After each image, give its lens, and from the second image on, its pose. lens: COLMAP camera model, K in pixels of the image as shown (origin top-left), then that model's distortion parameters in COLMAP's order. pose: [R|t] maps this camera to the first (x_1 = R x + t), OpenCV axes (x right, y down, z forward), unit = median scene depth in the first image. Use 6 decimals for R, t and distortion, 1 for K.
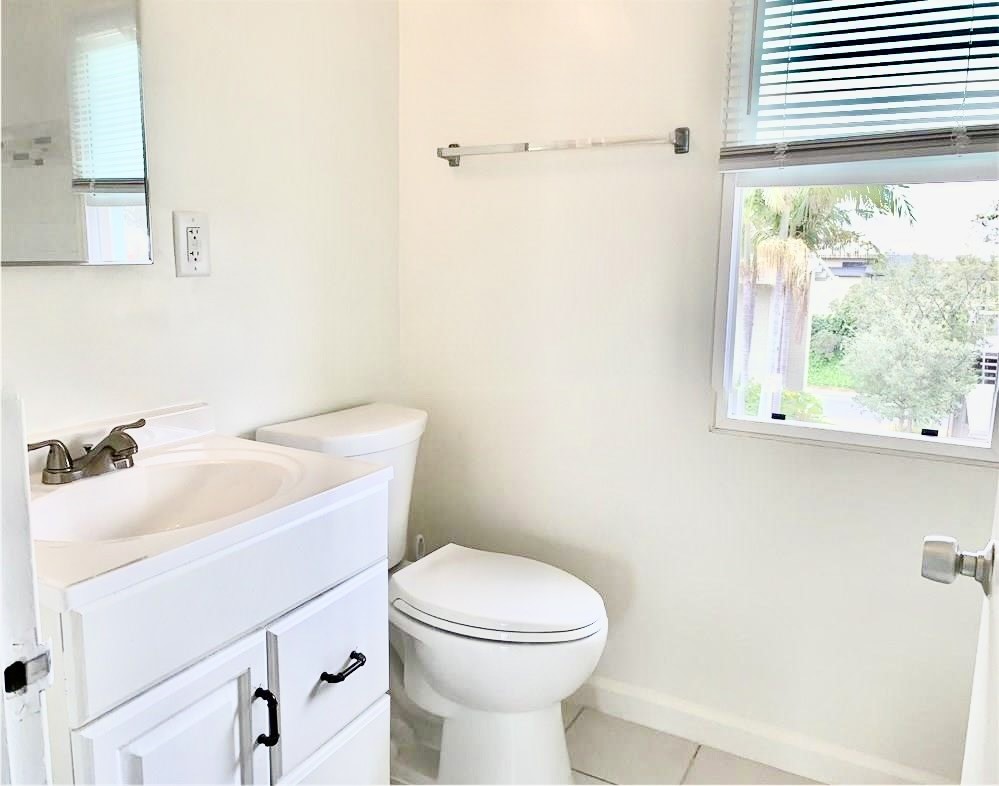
lens RADIAL K [[757.8, 0, 499.5], [0, 757.8, 393.0], [0, 0, 1]] dist [0.000541, 0.003606]
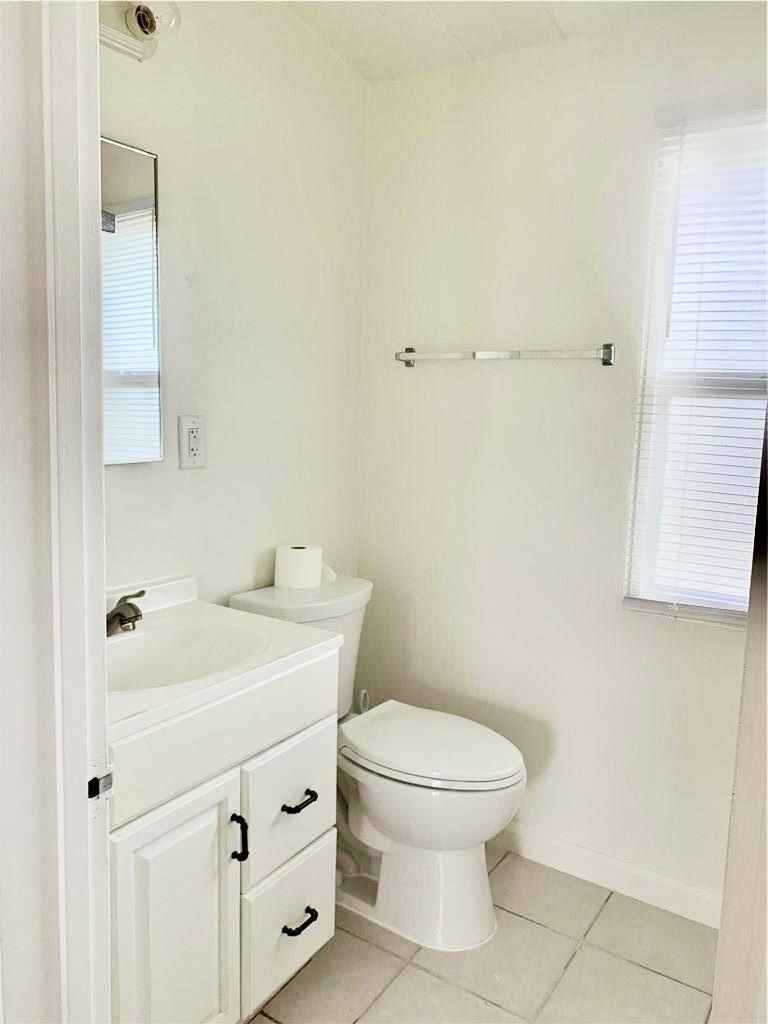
lens RADIAL K [[742.0, 0, 384.0], [0, 742.0, 512.0], [0, 0, 1]] dist [-0.000295, -0.000743]
pose [[0.996025, 0.014596, -0.087875, 0.025412], [-0.018501, 0.998870, -0.043784, -0.048953], [0.087137, 0.045236, 0.995169, -0.178966]]
